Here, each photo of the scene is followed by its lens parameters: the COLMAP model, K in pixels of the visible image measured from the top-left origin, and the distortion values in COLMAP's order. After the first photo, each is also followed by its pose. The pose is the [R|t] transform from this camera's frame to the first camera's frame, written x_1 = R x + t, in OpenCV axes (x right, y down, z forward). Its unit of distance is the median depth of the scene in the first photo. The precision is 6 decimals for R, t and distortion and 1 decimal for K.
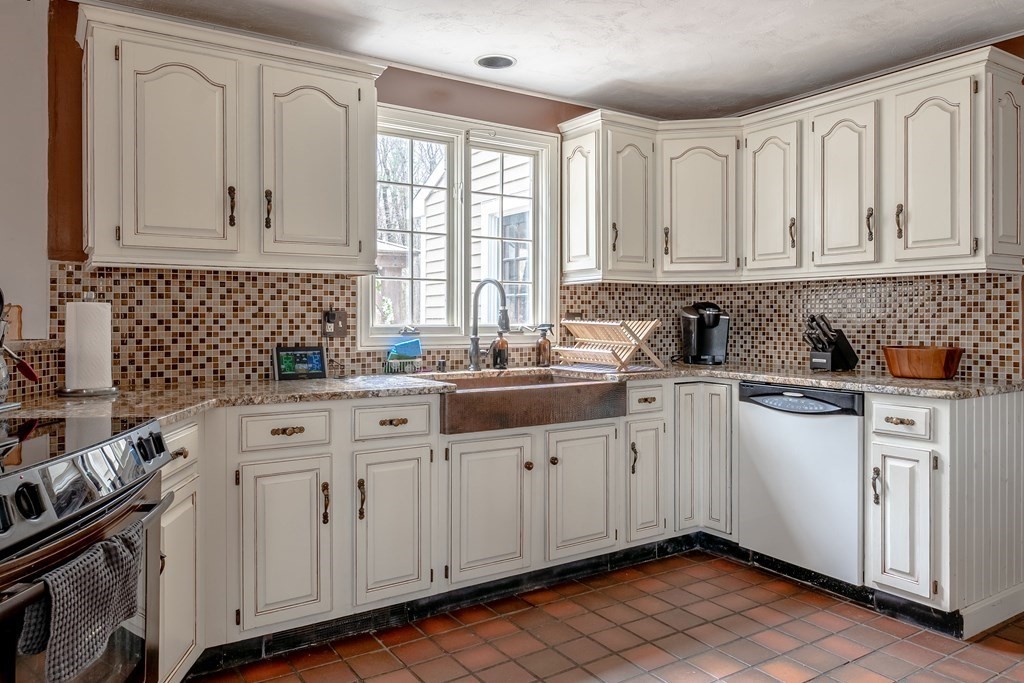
lens RADIAL K [[712.5, 0, 516.7], [0, 712.5, 327.1], [0, 0, 1]] dist [0.005080, -0.002828]
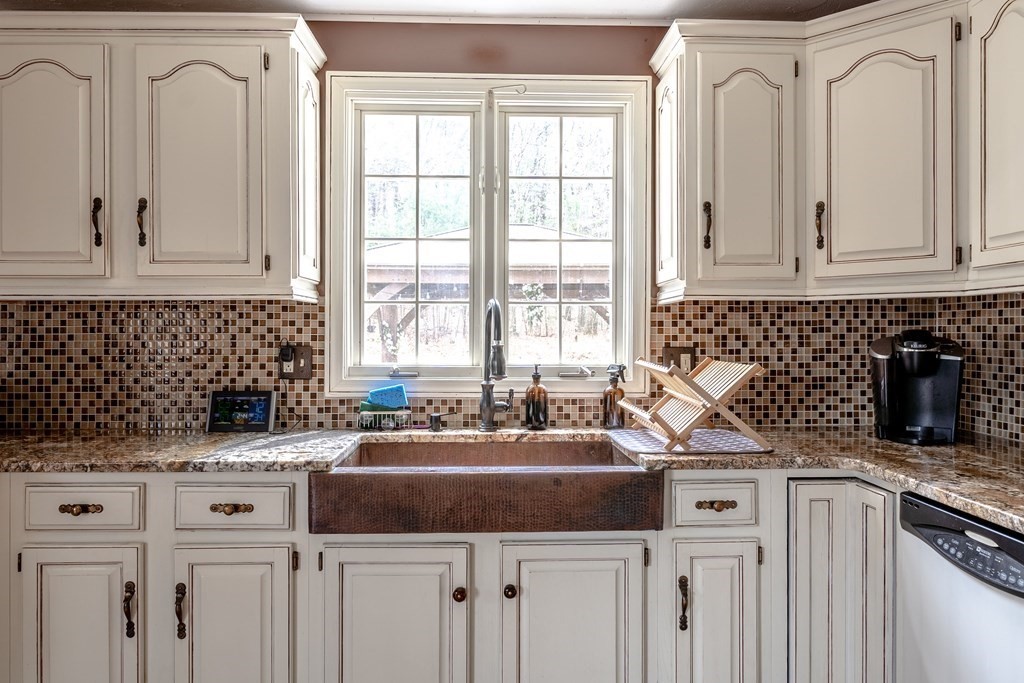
lens RADIAL K [[728.3, 0, 512.0], [0, 728.3, 341.5], [0, 0, 1]] dist [-0.001244, -0.001248]
pose [[0.852924, 0.005317, -0.522009, 0.366820], [-0.008322, 0.999960, -0.003413, -0.026767], [0.521969, 0.007255, 0.852933, 0.437564]]
